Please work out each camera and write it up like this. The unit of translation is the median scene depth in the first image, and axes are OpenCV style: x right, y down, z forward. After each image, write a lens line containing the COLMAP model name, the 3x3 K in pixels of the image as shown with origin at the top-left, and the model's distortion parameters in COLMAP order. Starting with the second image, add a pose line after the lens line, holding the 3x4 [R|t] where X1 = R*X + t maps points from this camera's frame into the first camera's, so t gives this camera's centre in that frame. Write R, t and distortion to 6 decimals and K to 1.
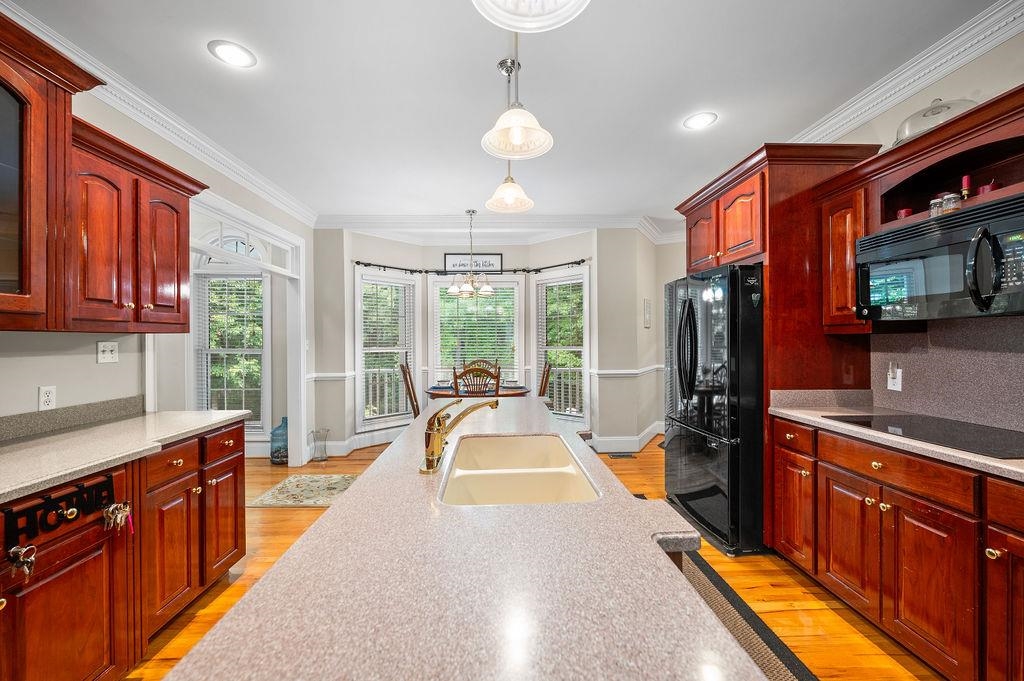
lens RADIAL K [[416.7, 0, 512.7], [0, 416.7, 343.2], [0, 0, 1]] dist [0.001332, 0.000107]
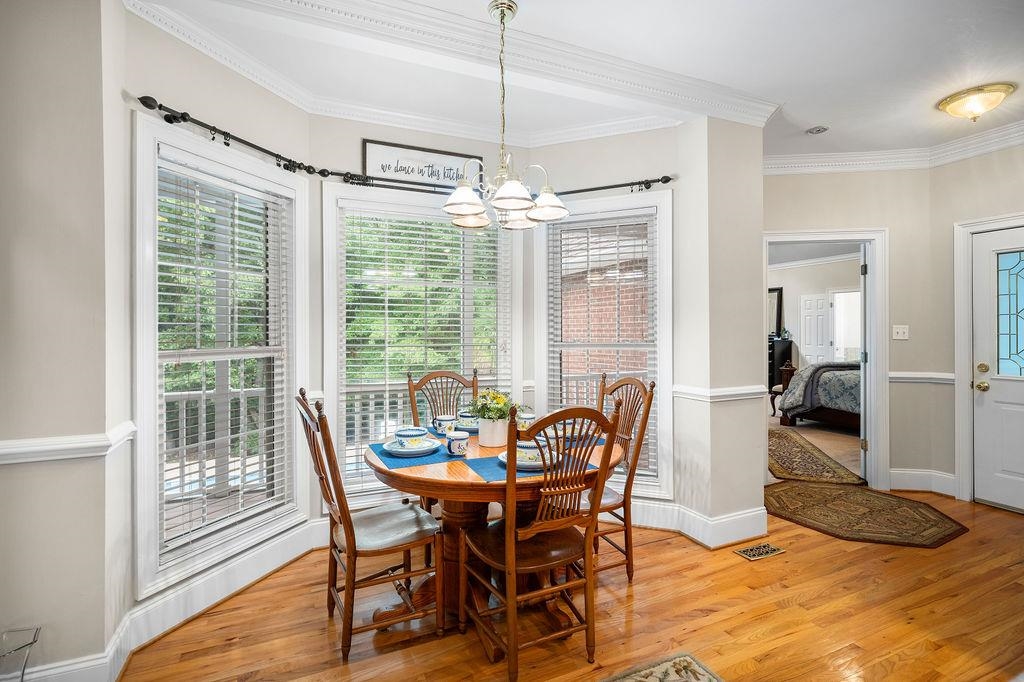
lens RADIAL K [[484.8, 0, 512.0], [0, 484.8, 331.6], [0, 0, 1]] dist [-0.003686, -0.000315]
pose [[0.926622, 0.000926, 0.375993, -0.223460], [0.000444, 0.999994, -0.003557, -0.004131], [-0.375993, 0.003463, 0.926616, 0.480082]]
